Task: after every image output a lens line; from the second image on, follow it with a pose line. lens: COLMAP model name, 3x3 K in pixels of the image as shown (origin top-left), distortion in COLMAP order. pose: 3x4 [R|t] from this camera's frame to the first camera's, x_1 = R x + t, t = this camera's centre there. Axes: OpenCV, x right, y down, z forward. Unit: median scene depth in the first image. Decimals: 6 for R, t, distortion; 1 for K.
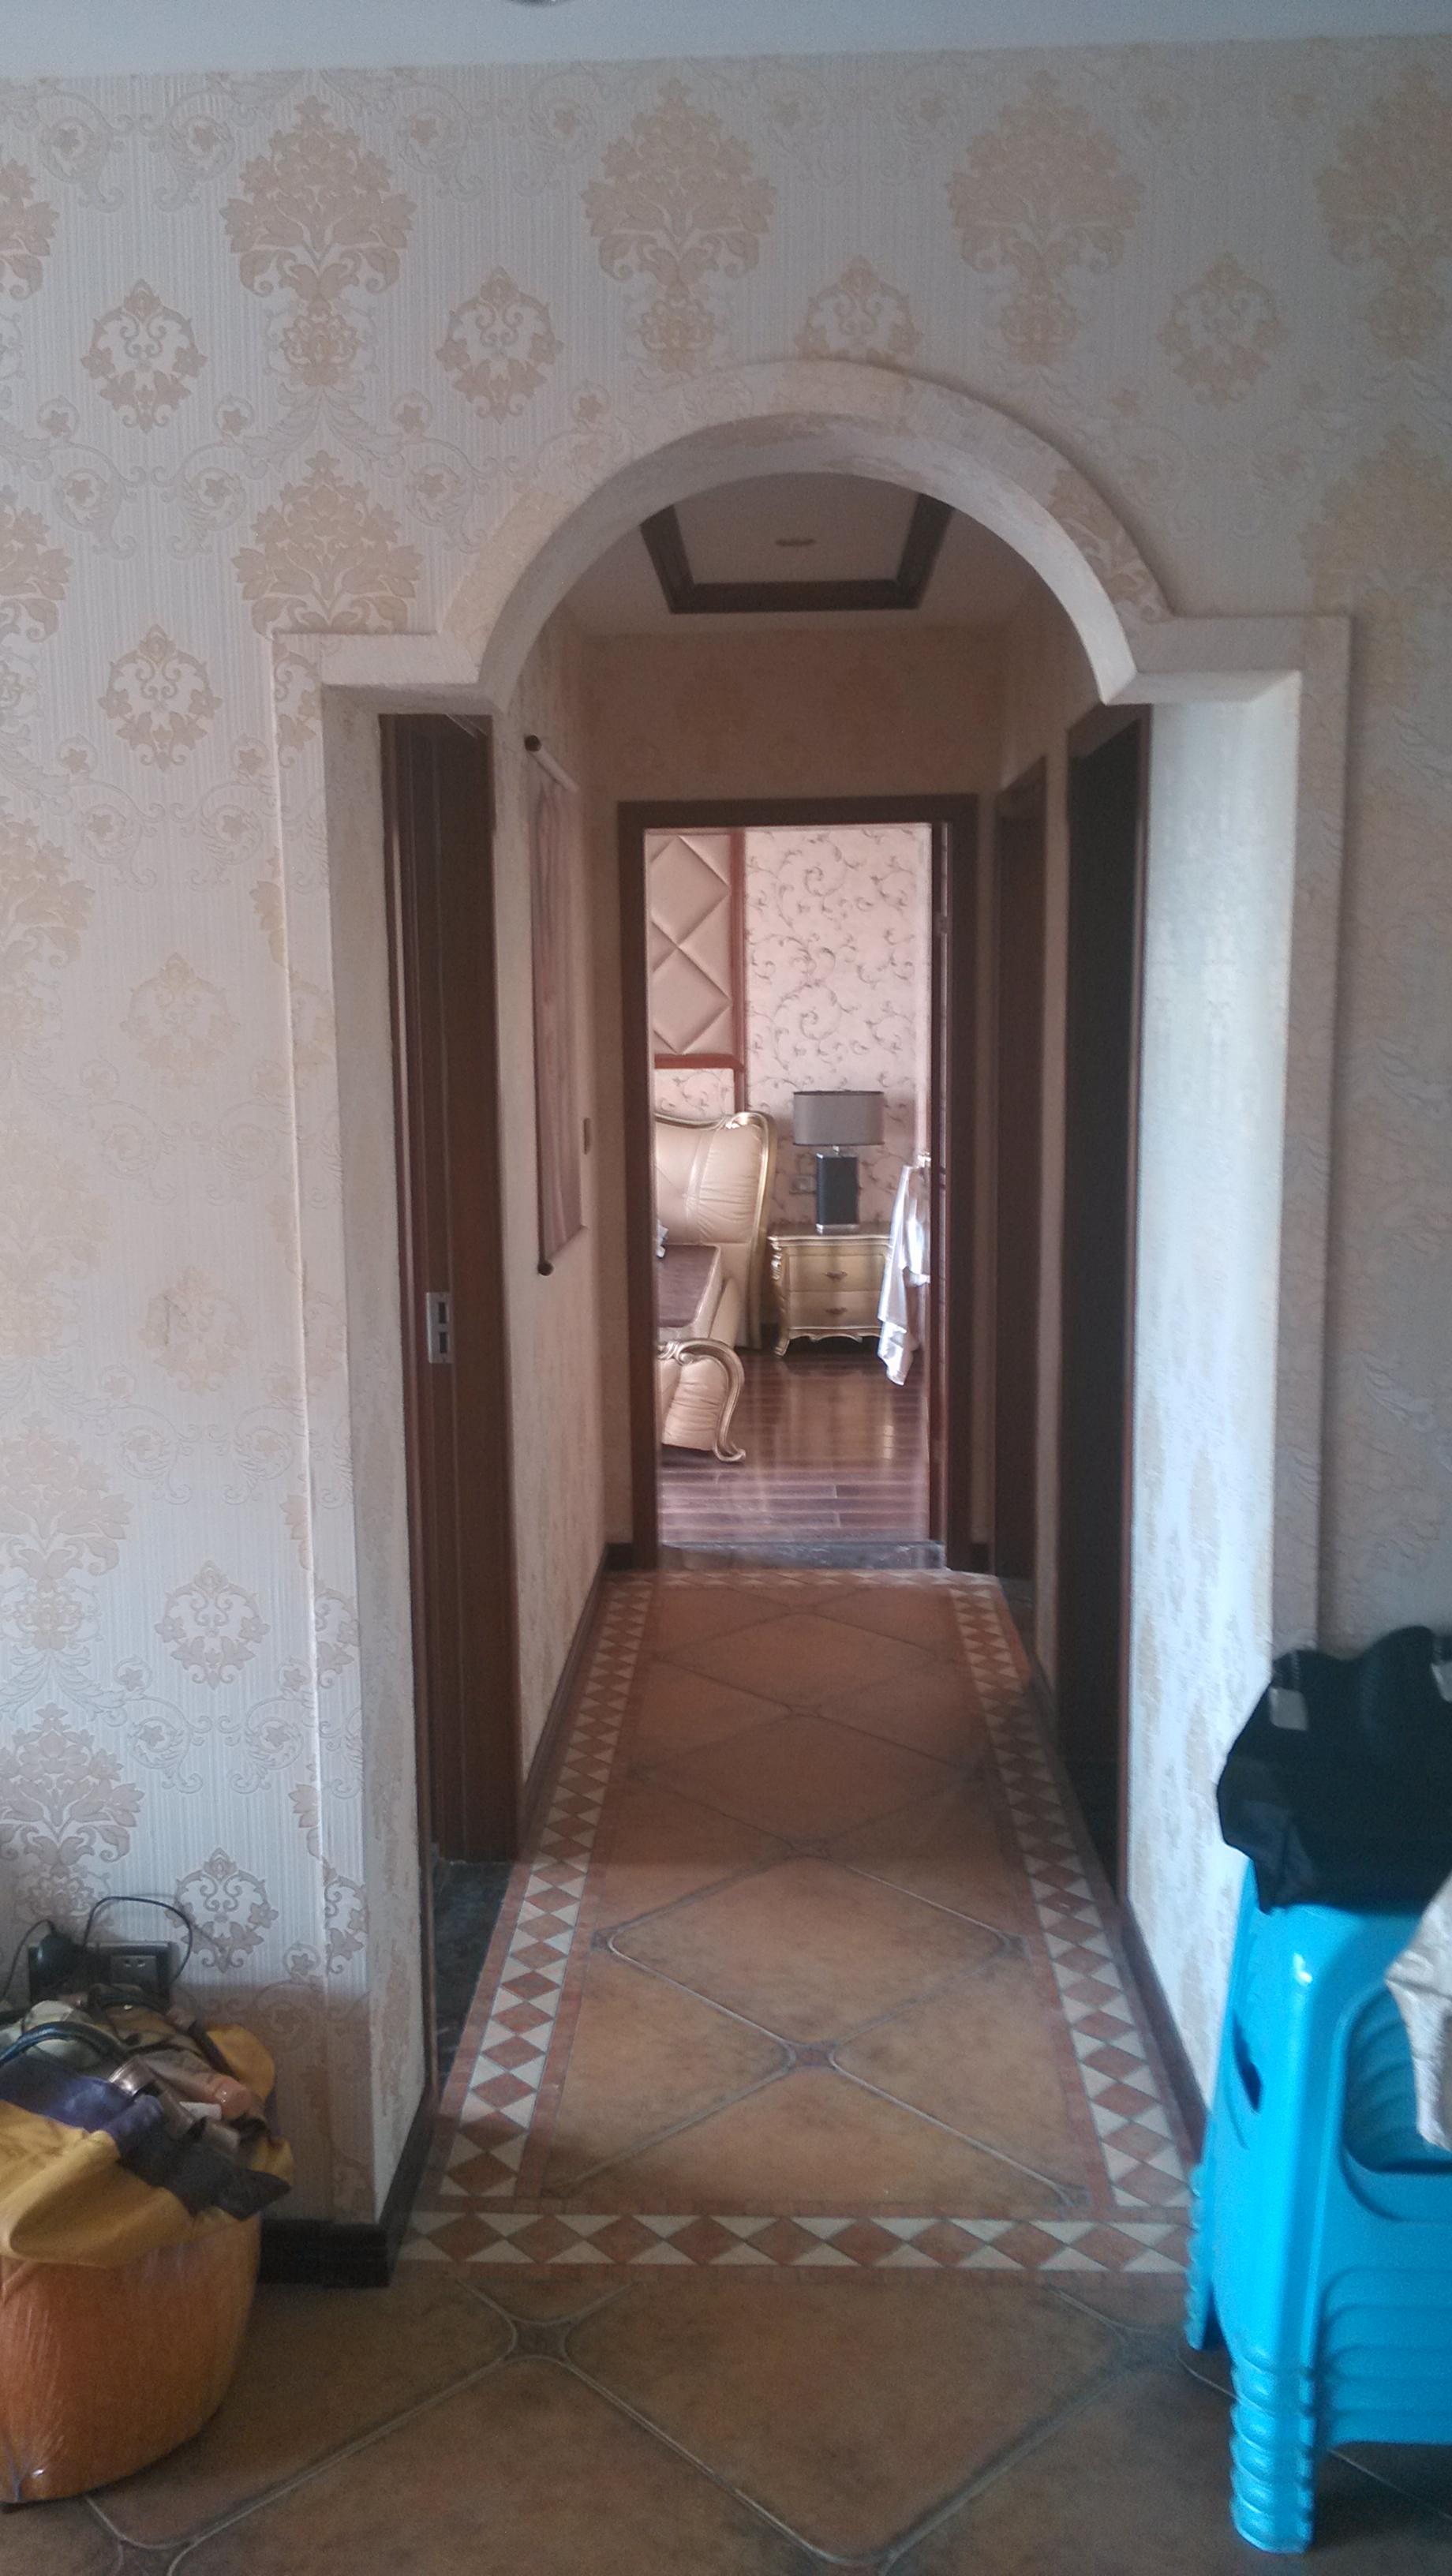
lens RADIAL K [[2430.9, 0, 721.3], [0, 2430.9, 1291.7], [0, 0, 1]] dist [-0.002634, 0.000000]
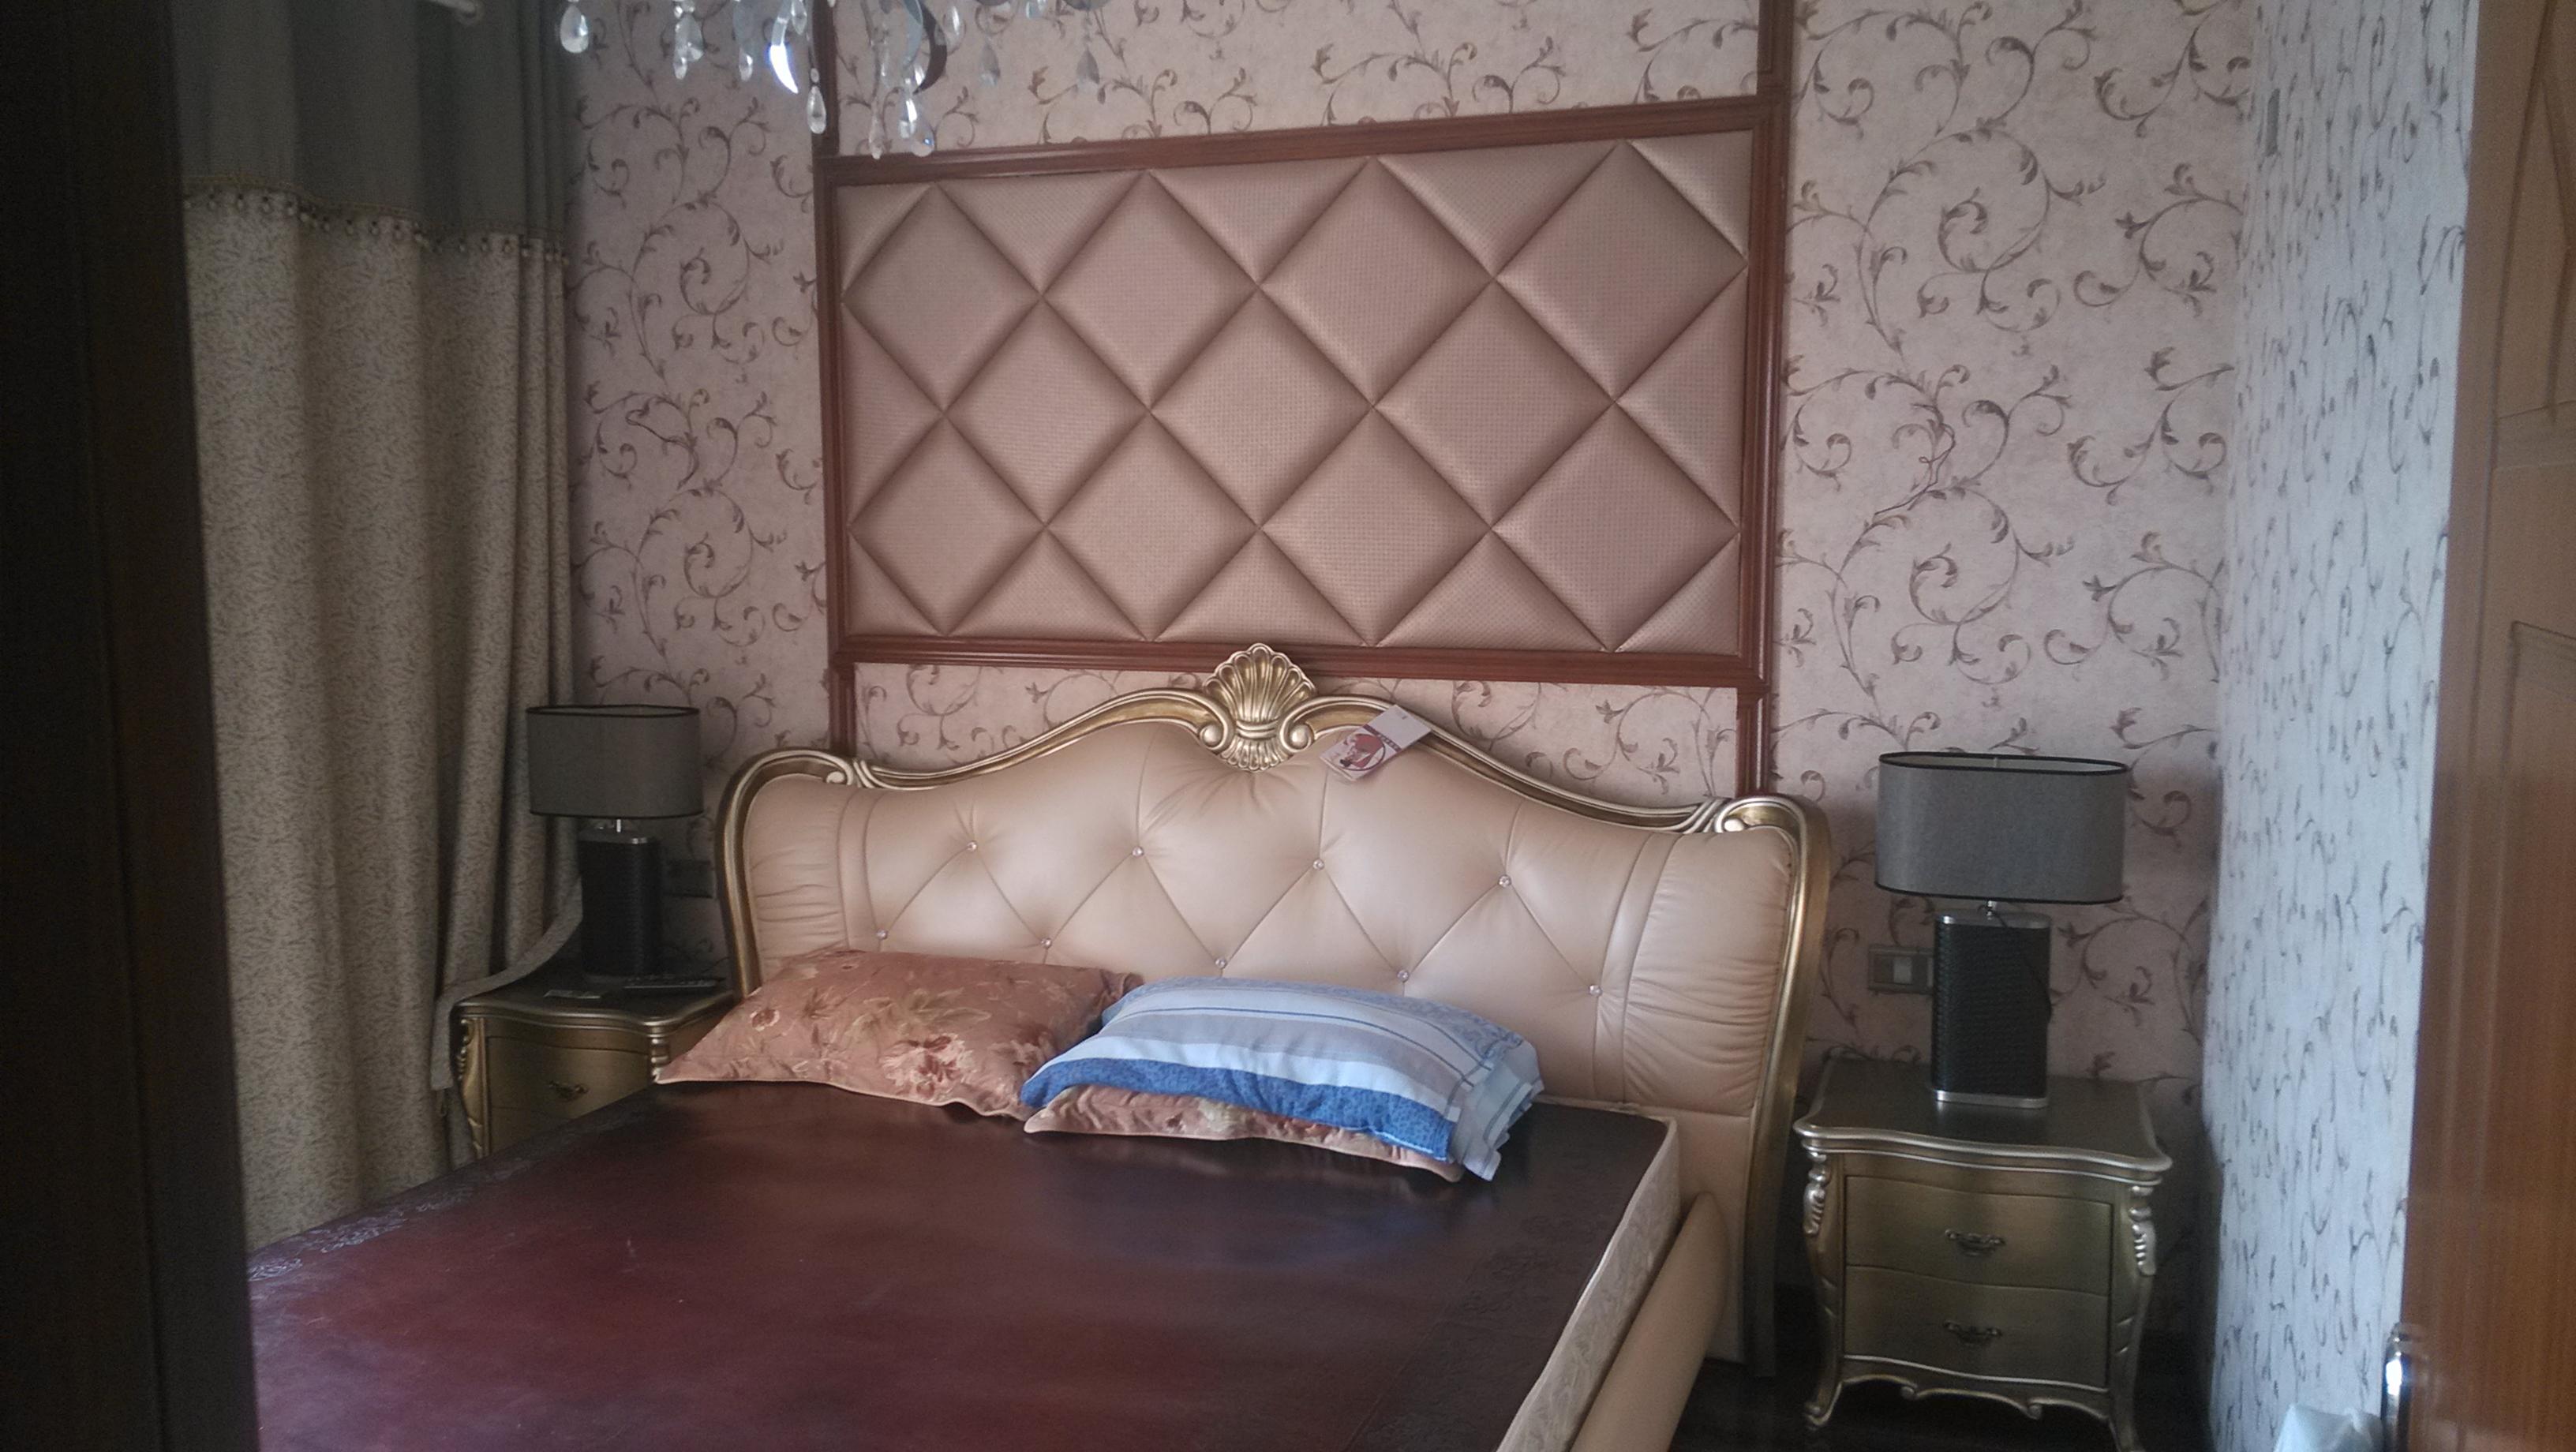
lens RADIAL K [[1857.4, 0, 1276.4], [0, 1857.4, 730.1], [0, 0, 1]] dist [0.045210, -0.001810]
pose [[0.946814, 0.042847, -0.318915, 0.032687], [-0.059112, 0.997389, -0.041493, -0.066447], [0.316304, 0.058138, 0.946875, 0.669274]]
